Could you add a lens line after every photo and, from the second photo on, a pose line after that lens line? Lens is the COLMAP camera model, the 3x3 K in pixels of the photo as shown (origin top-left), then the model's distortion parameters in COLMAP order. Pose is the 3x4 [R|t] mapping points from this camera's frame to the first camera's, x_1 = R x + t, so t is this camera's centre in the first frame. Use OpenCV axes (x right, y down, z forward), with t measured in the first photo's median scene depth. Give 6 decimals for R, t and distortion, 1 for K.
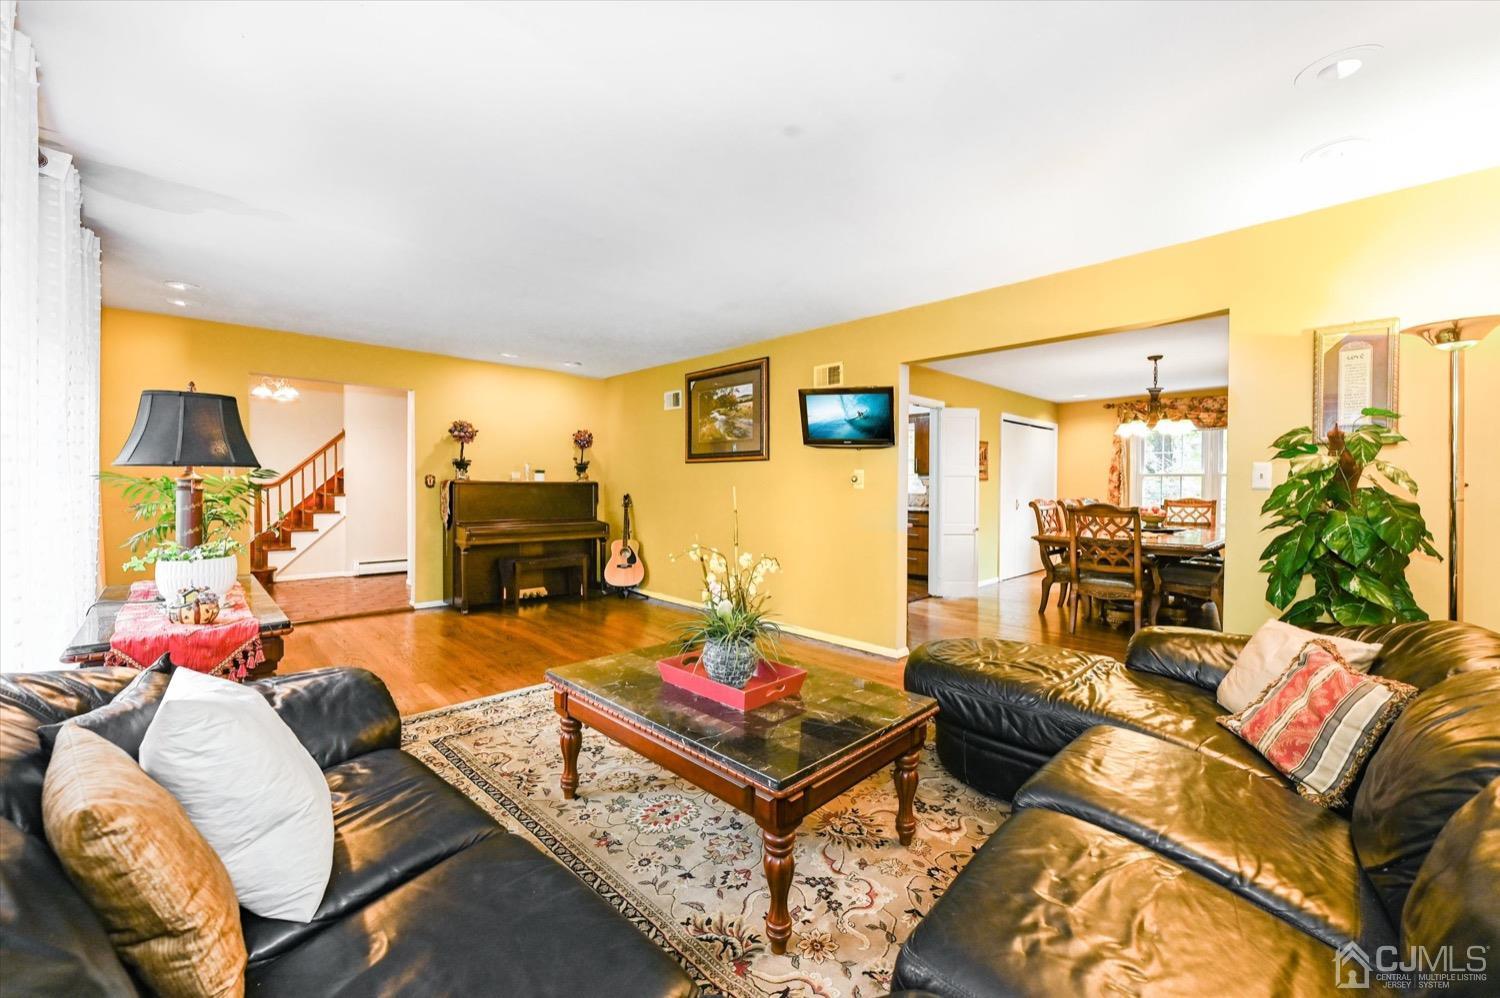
lens RADIAL K [[608.6, 0, 750.8], [0, 608.6, 490.6], [0, 0, 1]] dist [-0.000574, -0.000307]
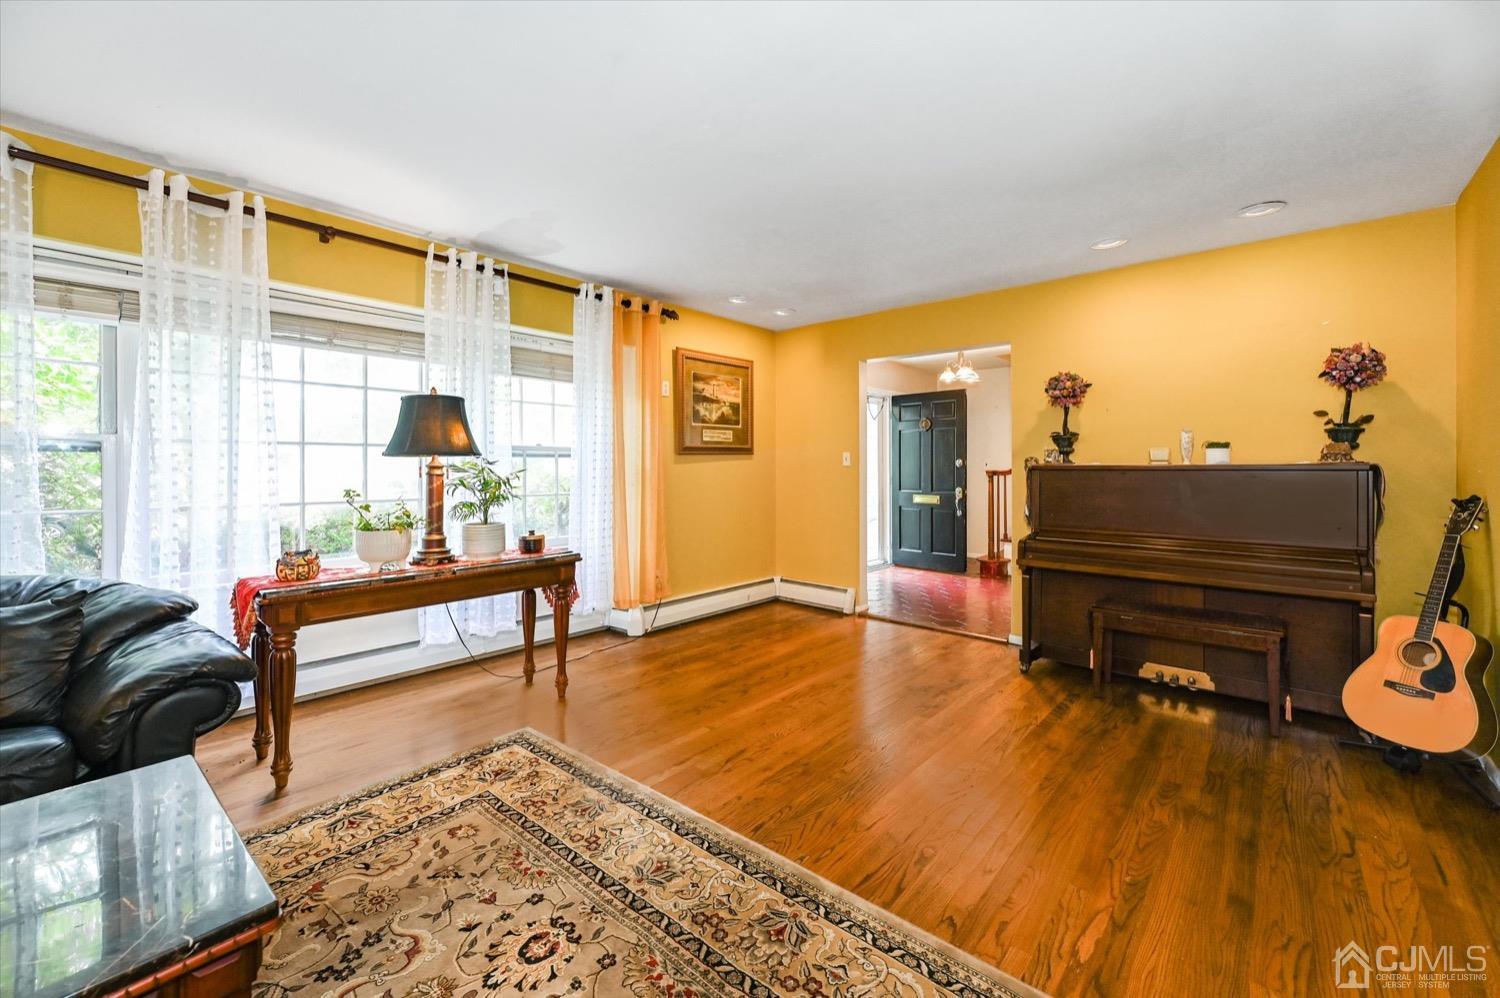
lens RADIAL K [[608.6, 0, 776.1], [0, 608.6, 465.6], [0, 0, 1]] dist [-0.000574, -0.000307]
pose [[0.078280, -0.012667, -0.996851, 0.138068], [-0.010248, 0.999856, -0.013510, -0.003637], [0.996879, 0.011273, 0.078139, 0.602517]]
